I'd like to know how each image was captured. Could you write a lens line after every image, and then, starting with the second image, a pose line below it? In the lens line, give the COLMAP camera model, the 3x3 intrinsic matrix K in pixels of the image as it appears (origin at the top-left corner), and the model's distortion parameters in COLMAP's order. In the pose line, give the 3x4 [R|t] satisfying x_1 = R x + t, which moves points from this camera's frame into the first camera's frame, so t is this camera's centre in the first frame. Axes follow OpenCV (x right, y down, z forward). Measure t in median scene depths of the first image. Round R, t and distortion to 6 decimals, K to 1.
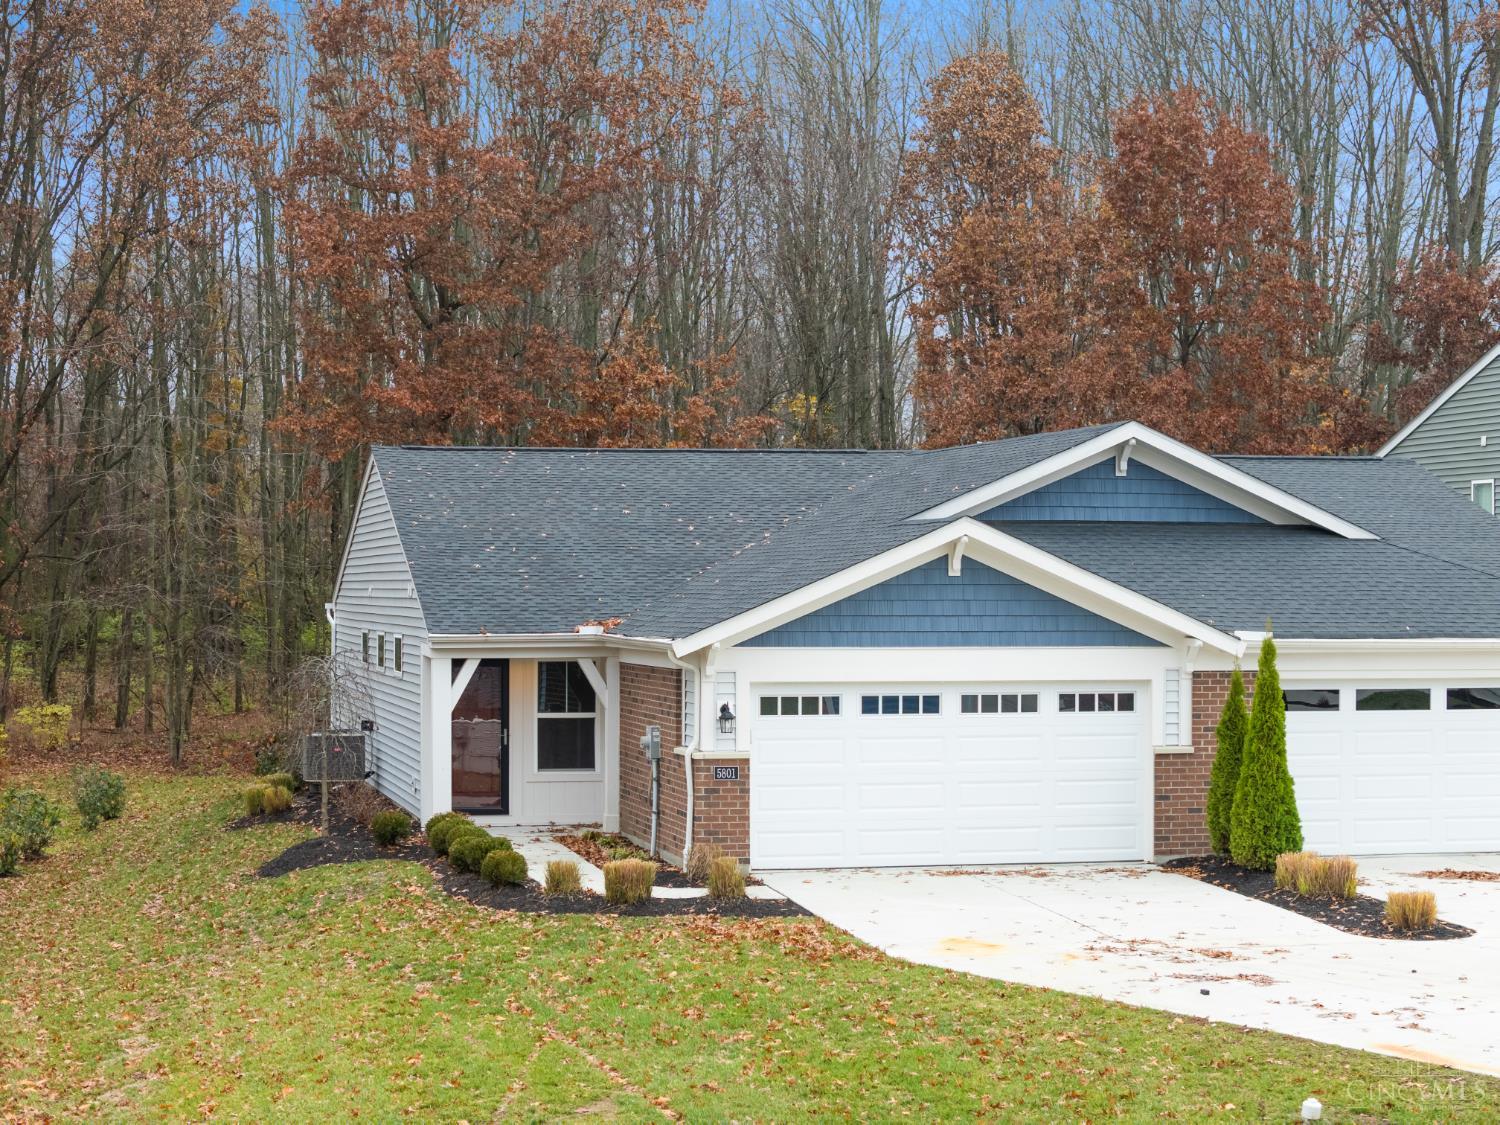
lens RADIAL K [[3005.8, 0, 750.0], [0, 3005.8, 562.5], [0, 0, 1]] dist [-0.162444, 0.019917]
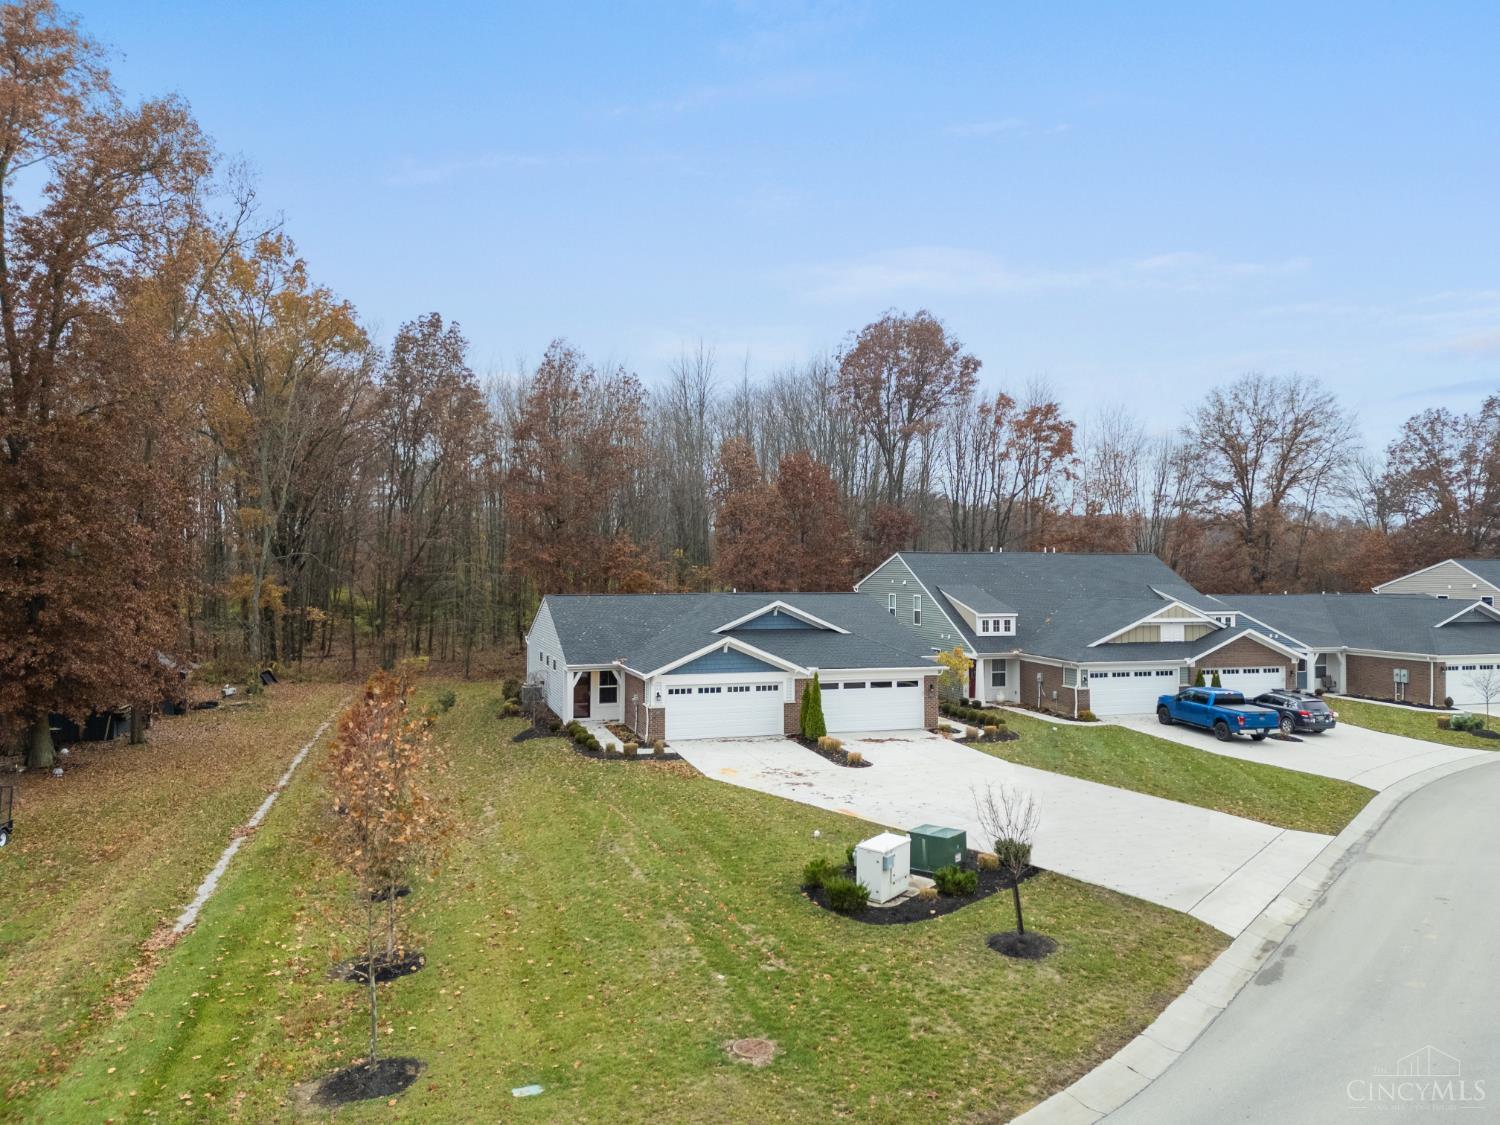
lens RADIAL K [[1090.8, 0, 756.2], [0, 1090.8, 526.8], [0, 0, 1]] dist [0.085991, -0.076638]
pose [[0.995796, 0.001605, 0.091580, -0.010932], [0.001100, 0.999565, -0.029474, -0.100513], [-0.091588, 0.029451, 0.995361, -0.243415]]
